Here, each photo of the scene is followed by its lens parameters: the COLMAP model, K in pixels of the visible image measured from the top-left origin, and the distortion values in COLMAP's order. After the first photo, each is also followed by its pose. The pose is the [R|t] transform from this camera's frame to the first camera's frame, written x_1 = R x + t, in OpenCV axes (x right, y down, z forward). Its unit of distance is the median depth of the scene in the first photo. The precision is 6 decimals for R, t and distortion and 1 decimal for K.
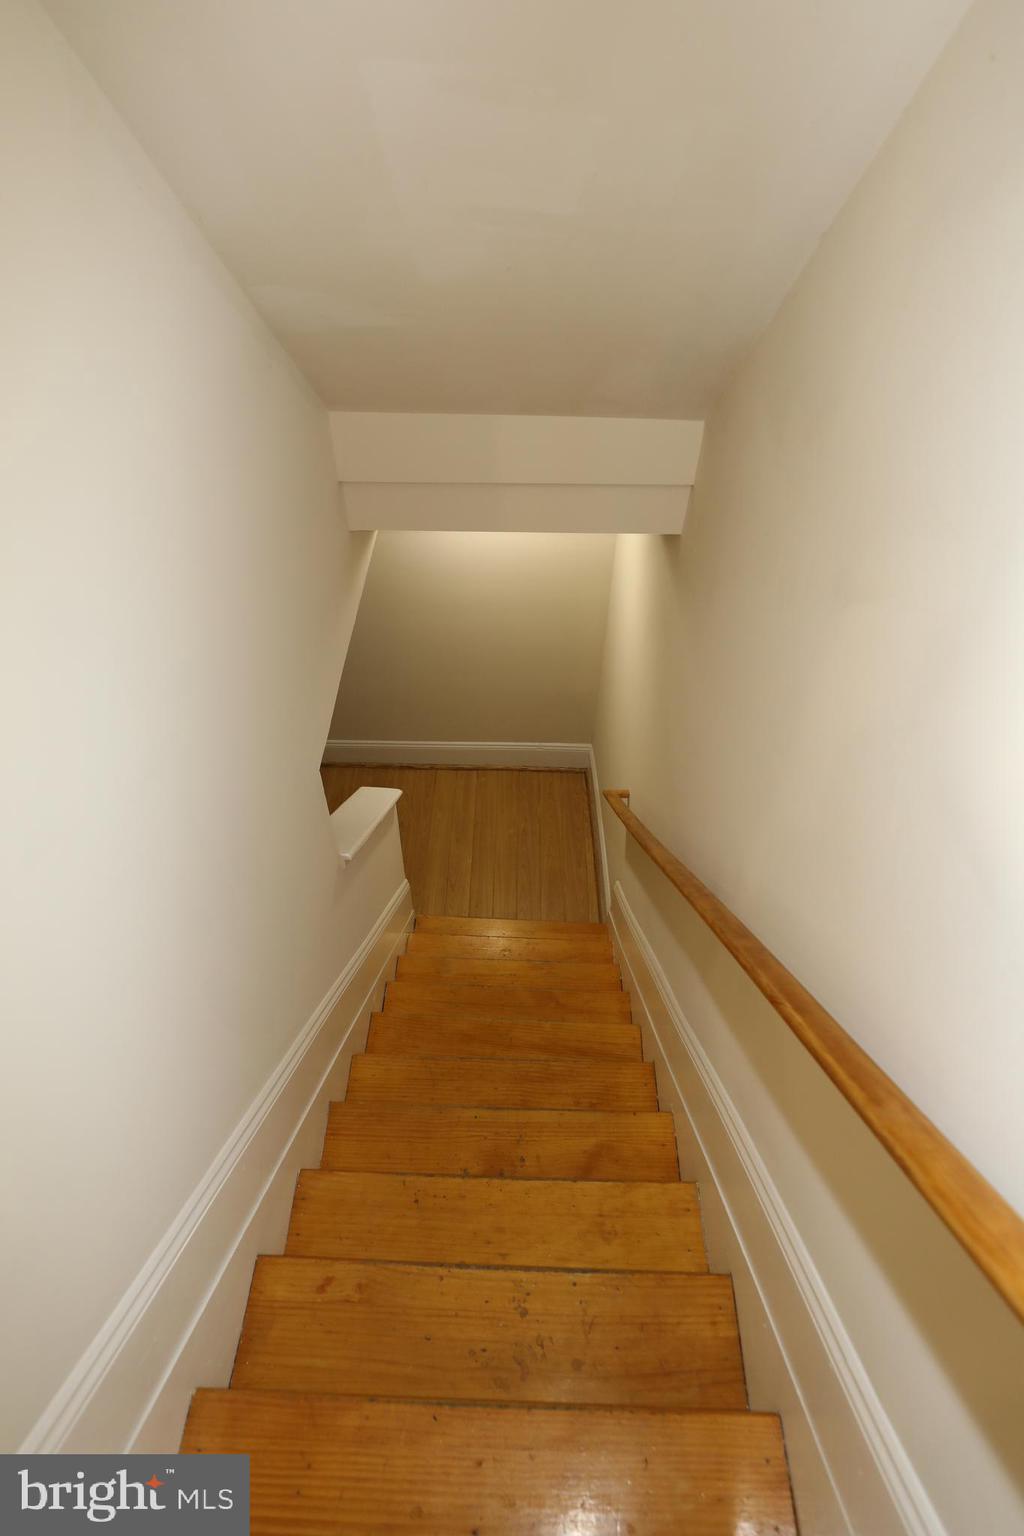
lens RADIAL K [[815.7, 0, 509.1], [0, 815.7, 772.0], [0, 0, 1]] dist [-0.006655, -0.001598]
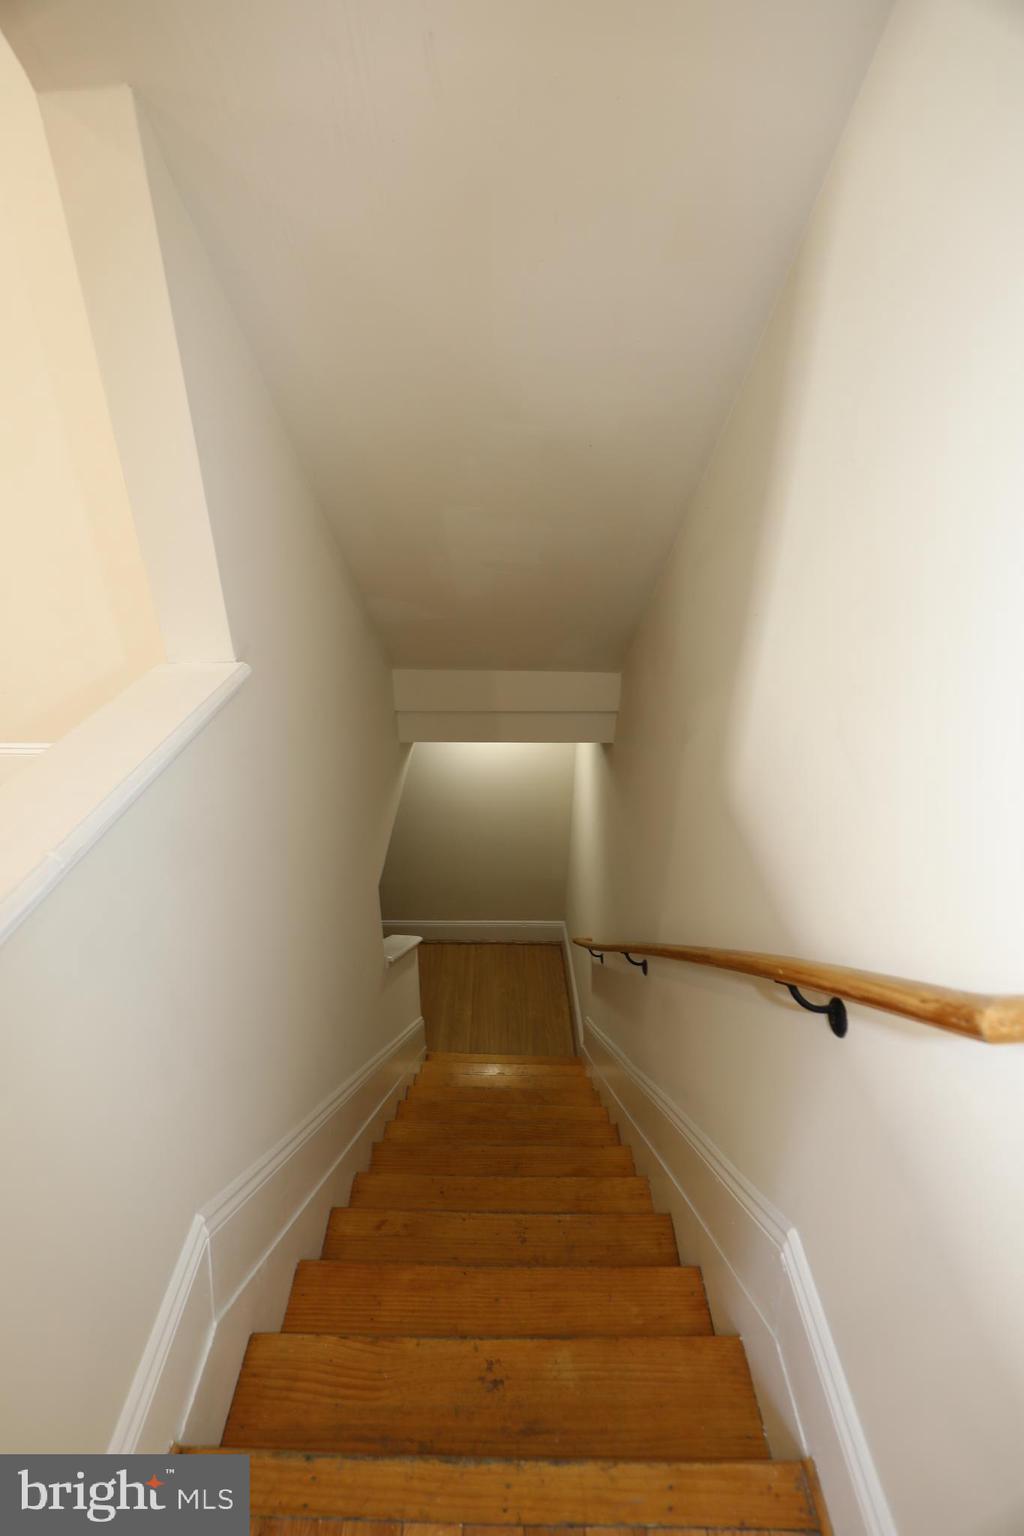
lens RADIAL K [[701.7, 0, 511.2], [0, 701.7, 764.6], [0, 0, 1]] dist [-0.033126, 0.005906]
pose [[0.999653, -0.007082, 0.025366, -0.021952], [0.014858, 0.946909, -0.321158, 0.217340], [-0.021745, 0.321423, 0.946686, -0.310008]]
